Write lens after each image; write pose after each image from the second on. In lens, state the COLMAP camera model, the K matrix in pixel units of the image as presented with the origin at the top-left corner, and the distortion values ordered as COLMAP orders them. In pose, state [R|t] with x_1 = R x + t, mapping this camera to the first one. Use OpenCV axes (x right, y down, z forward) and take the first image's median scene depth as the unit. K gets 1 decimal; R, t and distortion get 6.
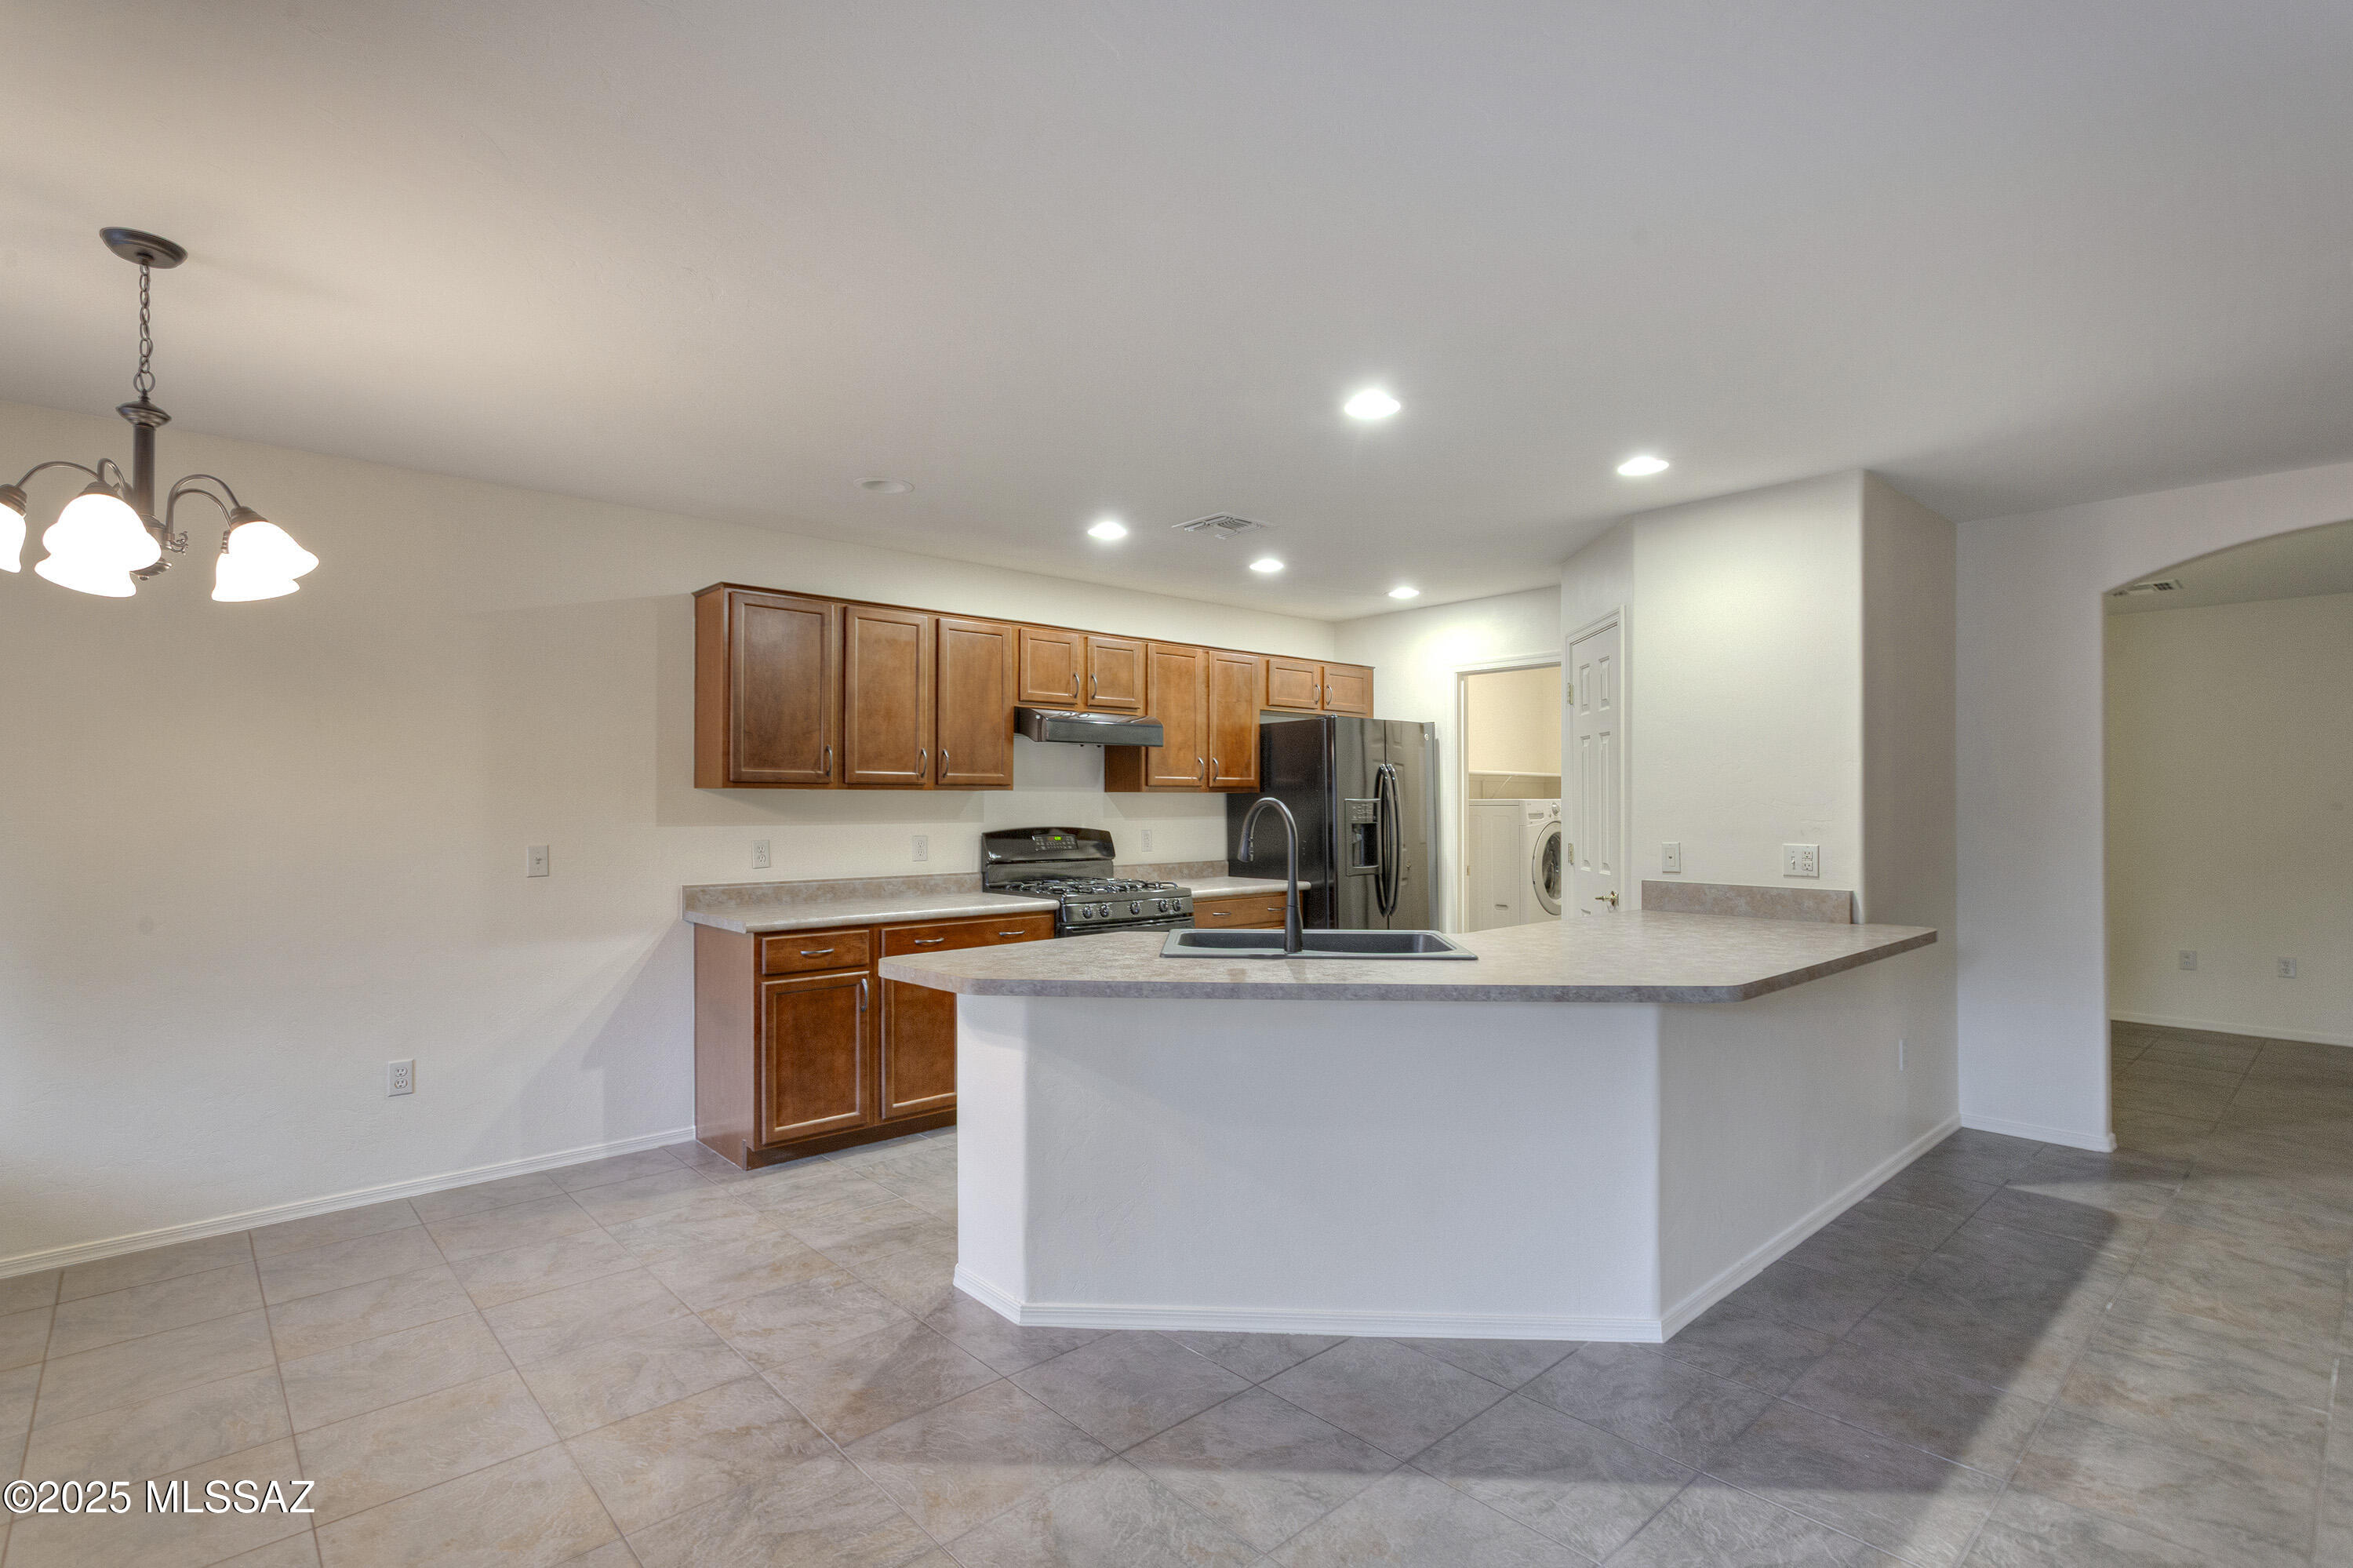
lens RADIAL K [[1126.4, 0, 1187.5], [0, 1126.4, 797.9], [0, 0, 1]] dist [-0.001112, 0.002630]
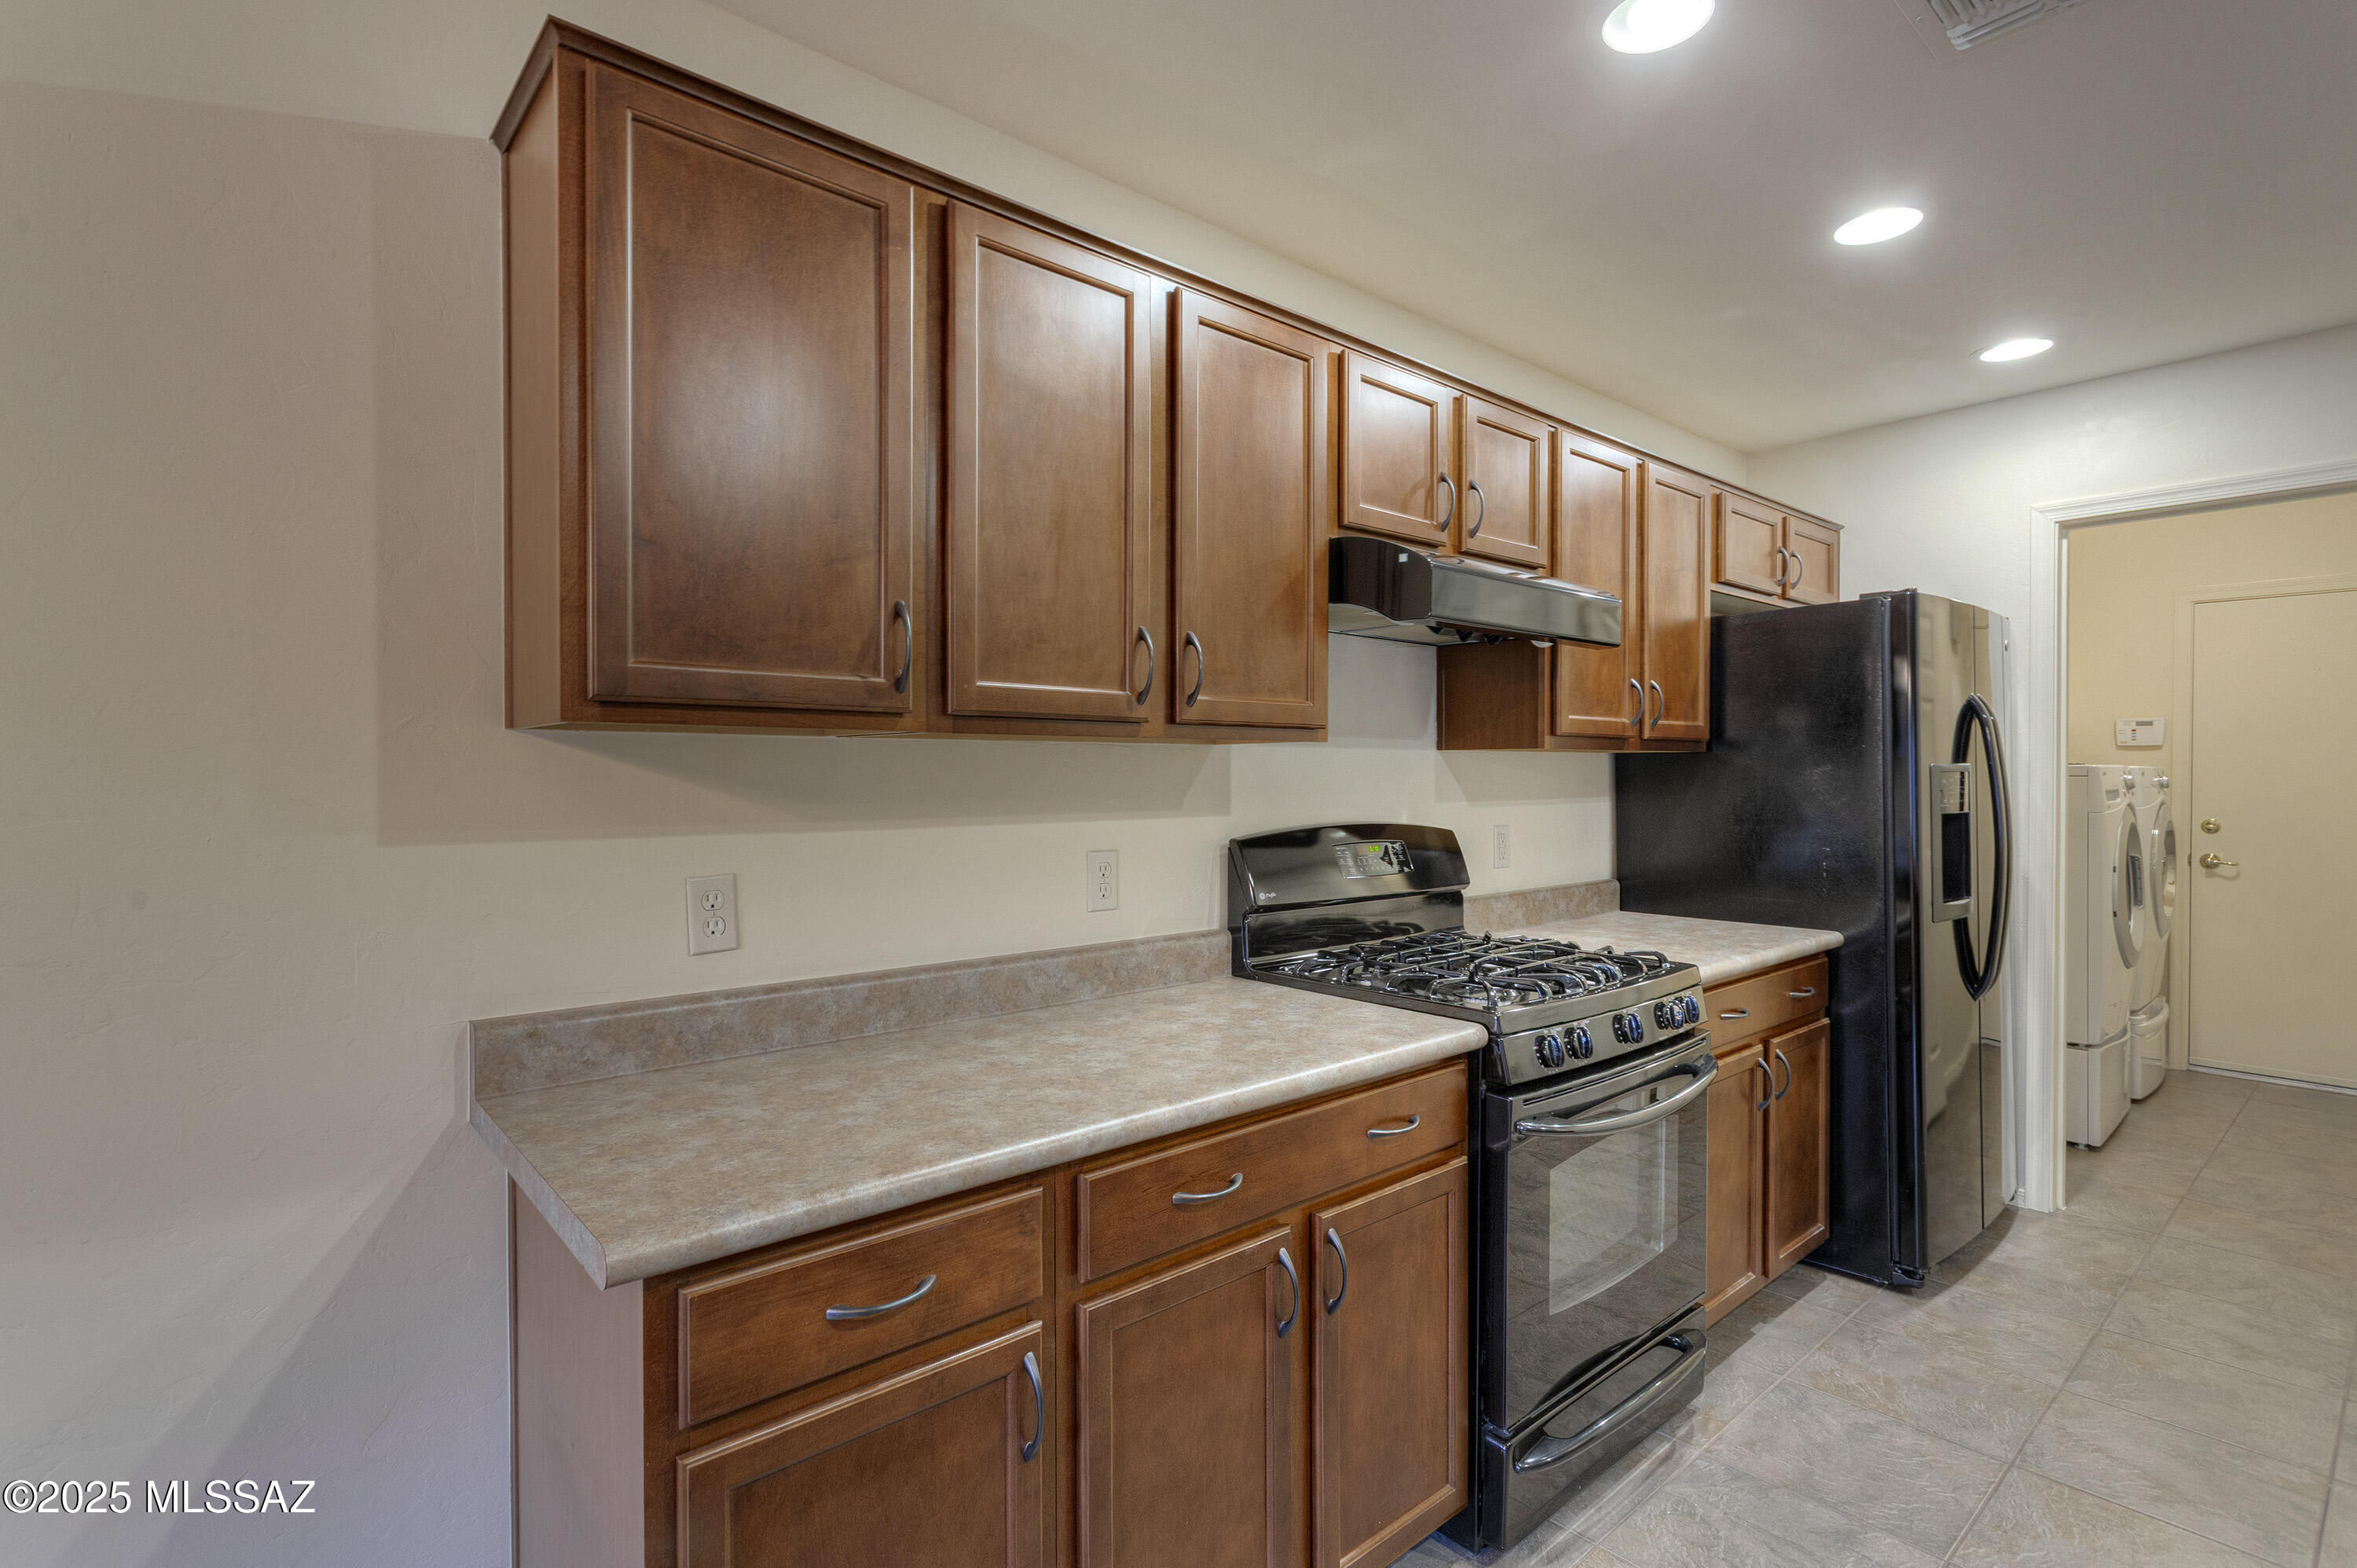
lens RADIAL K [[1128.2, 0, 1152.3], [0, 1128.2, 785.1], [0, 0, 1]] dist [-0.001112, 0.002630]
pose [[0.998845, -0.000600, -0.048044, -0.244444], [0.001341, 0.999880, 0.015405, 0.003497], [0.048029, -0.015451, 0.998726, 0.715309]]
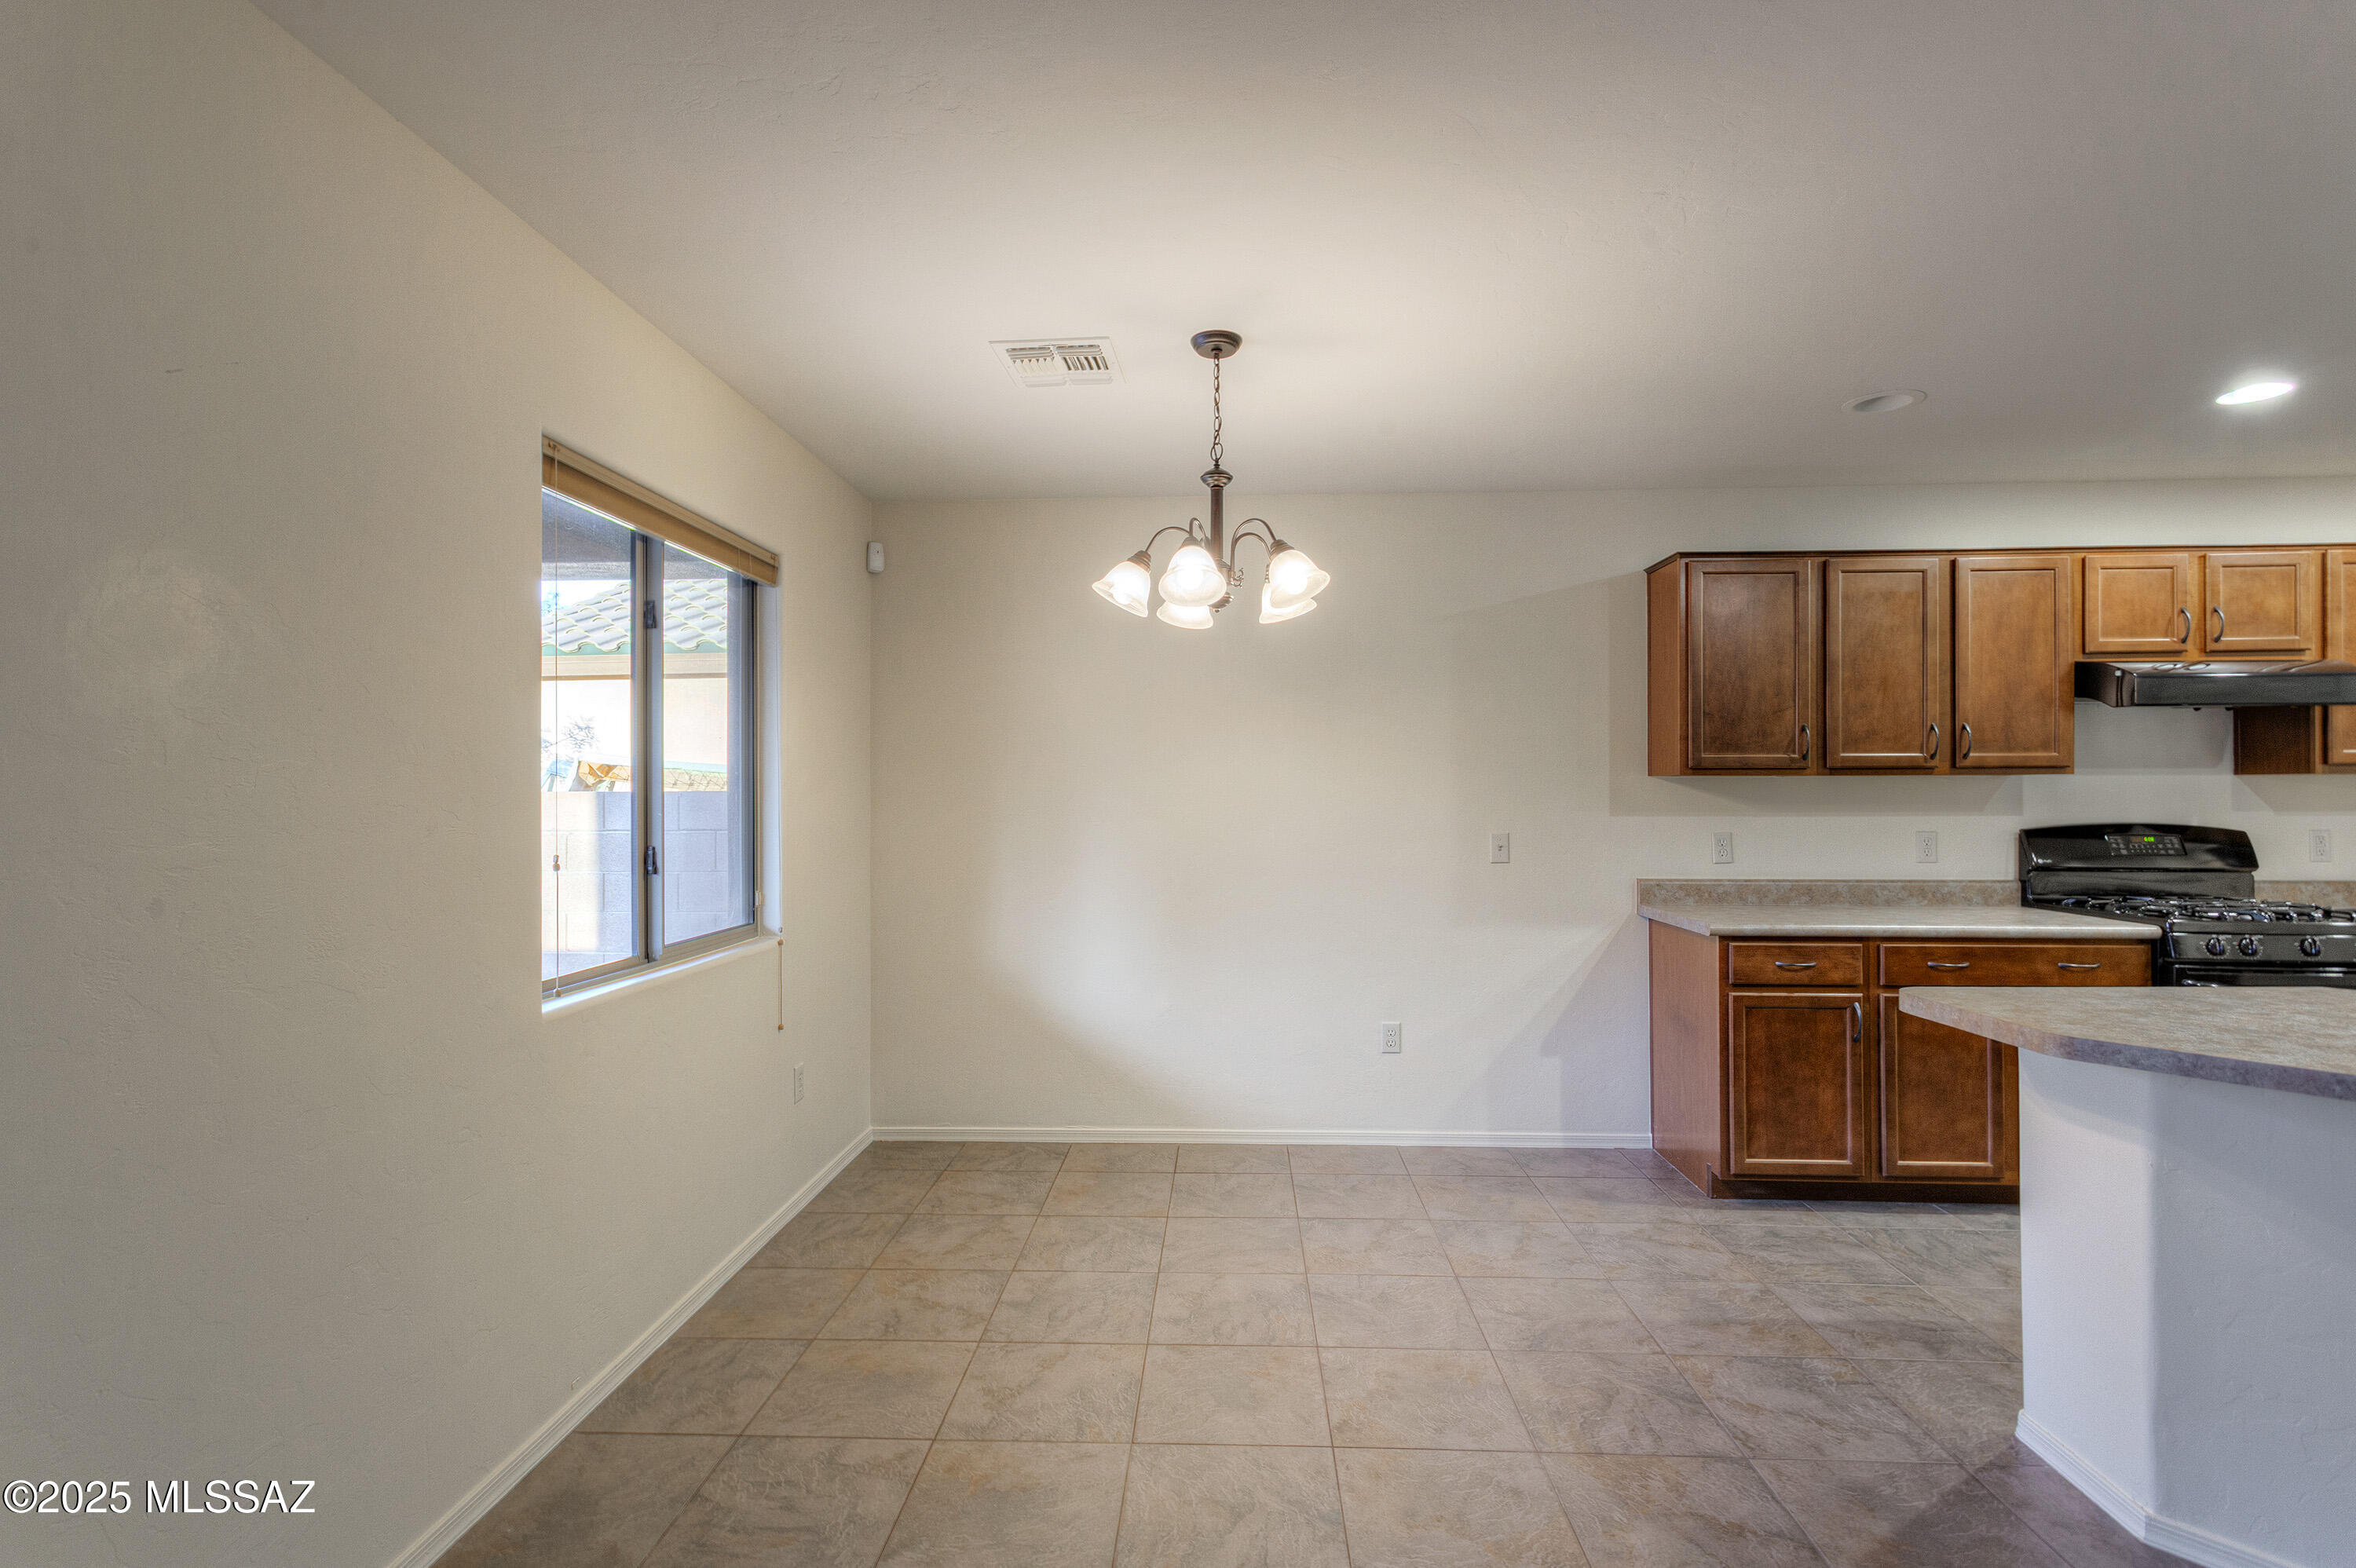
lens RADIAL K [[1127.7, 0, 1158.0], [0, 1127.7, 786.3], [0, 0, 1]] dist [-0.001112, 0.002630]
pose [[0.691314, -0.005377, -0.722535, -0.041569], [0.005580, 0.999982, -0.002102, -0.000314], [0.722533, -0.002579, 0.691331, 0.052009]]
